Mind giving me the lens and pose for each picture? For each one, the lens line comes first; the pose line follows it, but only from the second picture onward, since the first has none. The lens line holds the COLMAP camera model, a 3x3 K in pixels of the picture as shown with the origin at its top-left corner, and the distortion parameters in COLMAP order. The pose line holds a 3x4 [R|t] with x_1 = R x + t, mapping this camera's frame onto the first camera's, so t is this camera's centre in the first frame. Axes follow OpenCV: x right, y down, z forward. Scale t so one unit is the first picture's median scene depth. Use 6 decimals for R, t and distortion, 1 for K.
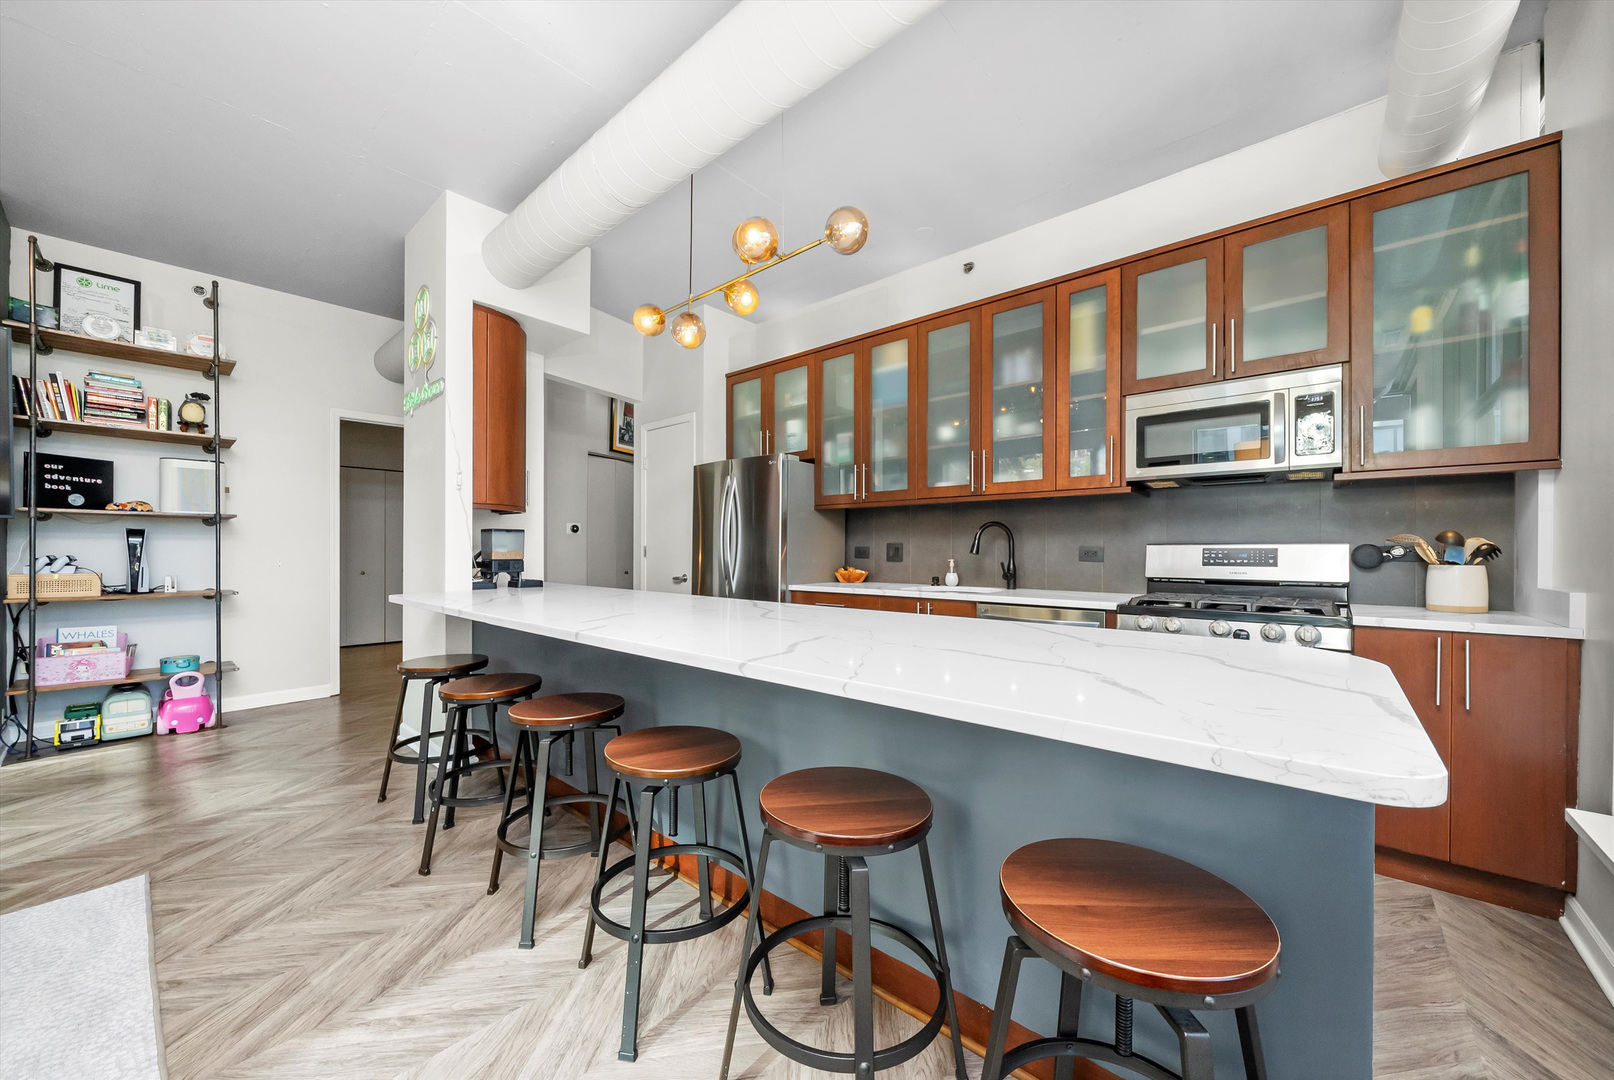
lens RADIAL K [[579.6, 0, 796.0], [0, 579.6, 549.7], [0, 0, 1]] dist [-0.002156, -0.000619]
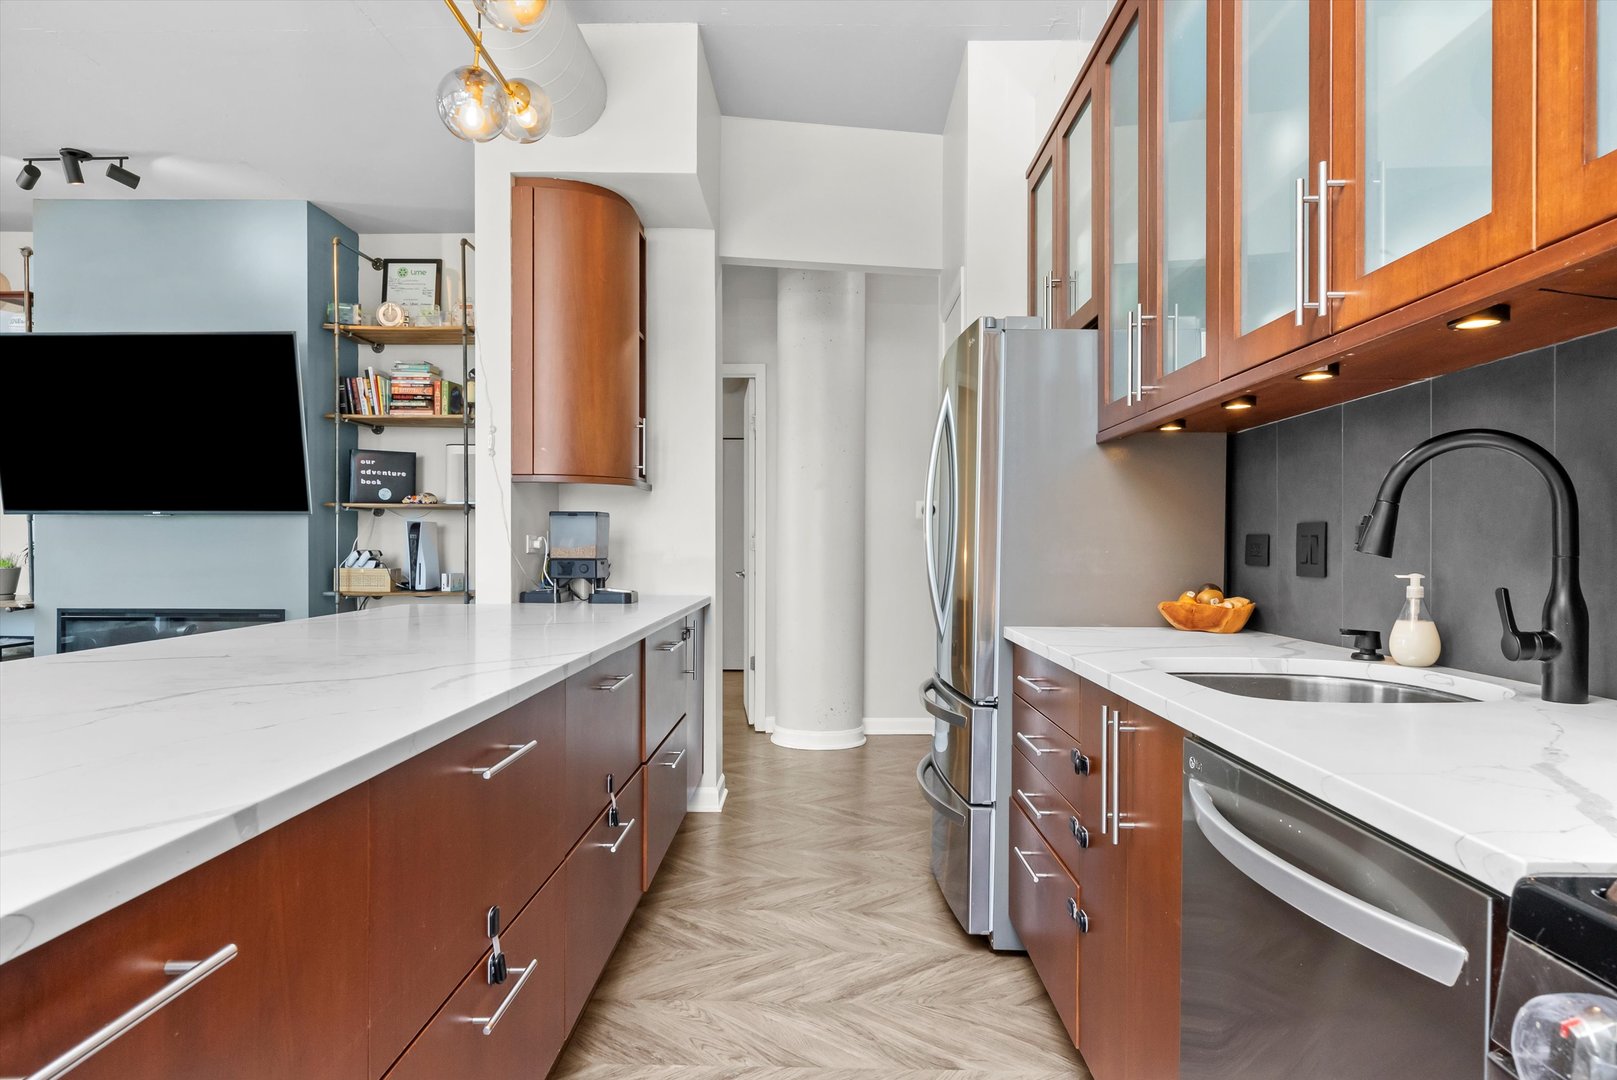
lens RADIAL K [[940.9, 0, 828.9], [0, 940.9, 545.9], [0, 0, 1]] dist [0.000463, 0.001123]
pose [[0.657759, -0.000540, -0.753228, 0.474851], [-0.000836, 0.999999, -0.001446, 0.004029], [0.753228, 0.001581, 0.657758, 0.516209]]
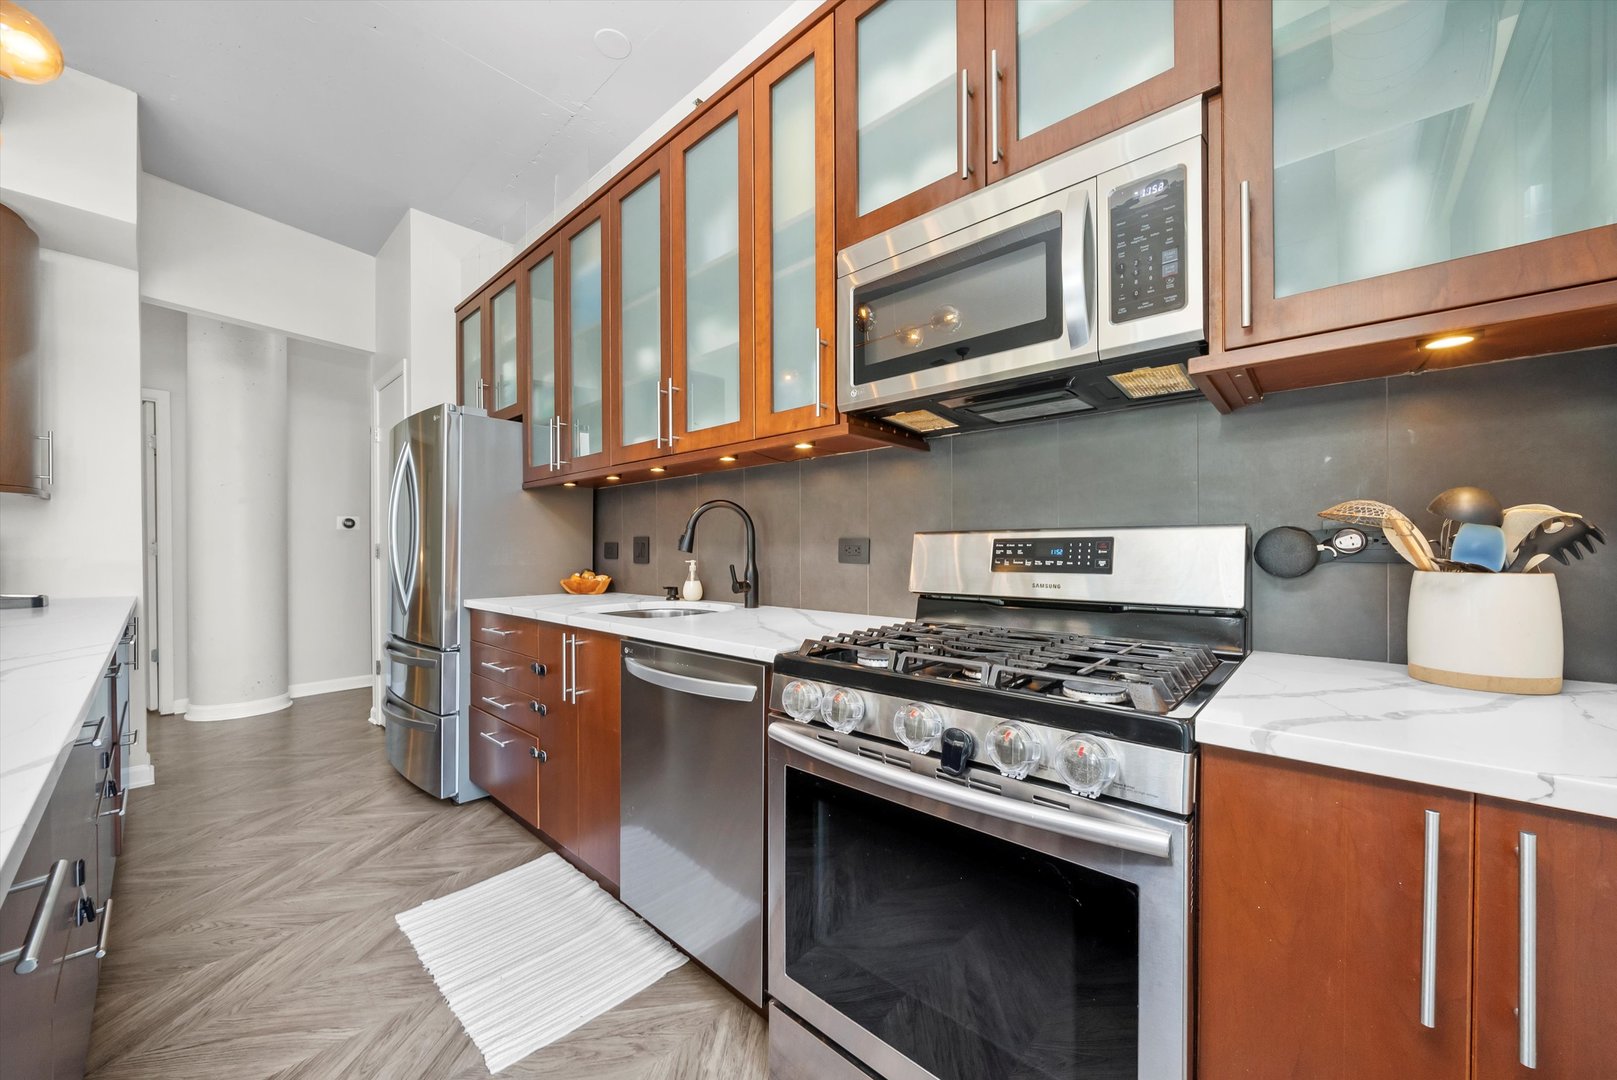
lens RADIAL K [[564.5, 0, 809.7], [0, 564.5, 550.3], [0, 0, 1]] dist [-0.008088, 0.000797]
pose [[0.999942, -0.007774, -0.007414, 0.447362], [0.007814, 0.999955, 0.005337, 0.003538], [0.007372, -0.005395, 0.999958, 0.400537]]
